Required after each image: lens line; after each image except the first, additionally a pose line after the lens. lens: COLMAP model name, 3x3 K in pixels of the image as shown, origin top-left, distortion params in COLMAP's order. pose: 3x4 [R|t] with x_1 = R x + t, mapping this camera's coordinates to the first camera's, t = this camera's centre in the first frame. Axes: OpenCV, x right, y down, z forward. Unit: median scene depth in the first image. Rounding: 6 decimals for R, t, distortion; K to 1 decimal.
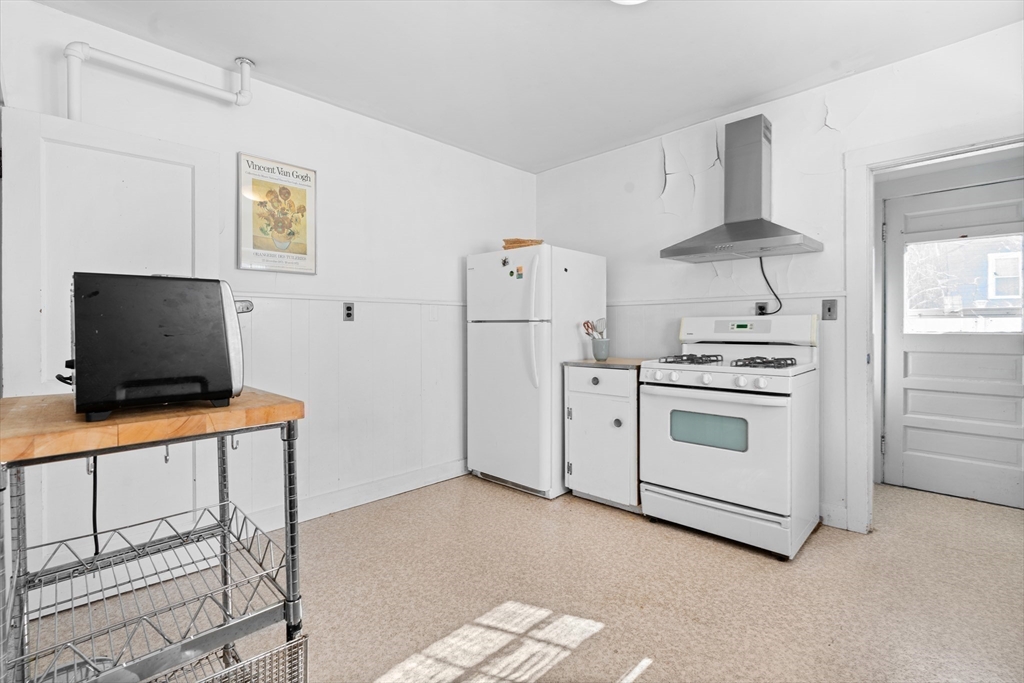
lens RADIAL K [[461.6, 0, 508.5], [0, 461.6, 329.7], [0, 0, 1]] dist [-0.015459, 0.006460]
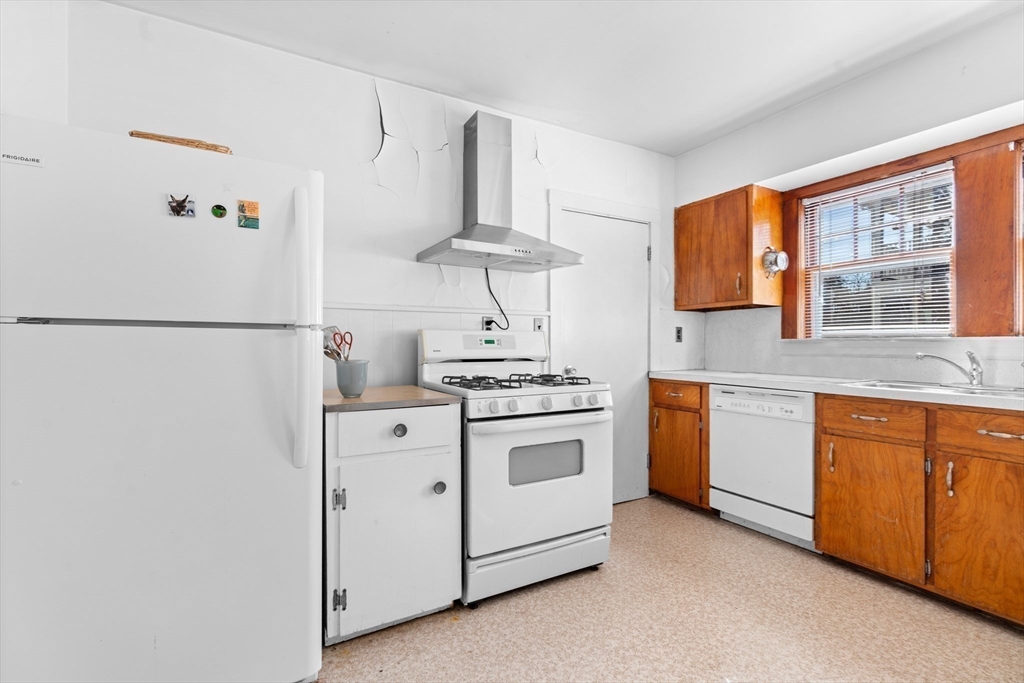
lens RADIAL K [[461.6, 0, 508.9], [0, 461.6, 347.4], [0, 0, 1]] dist [-0.015459, 0.006460]
pose [[0.287230, -0.002984, 0.957857, -0.356872], [0.001934, 0.999995, 0.002535, 0.001543], [-0.957860, 0.001125, 0.287235, 0.708305]]
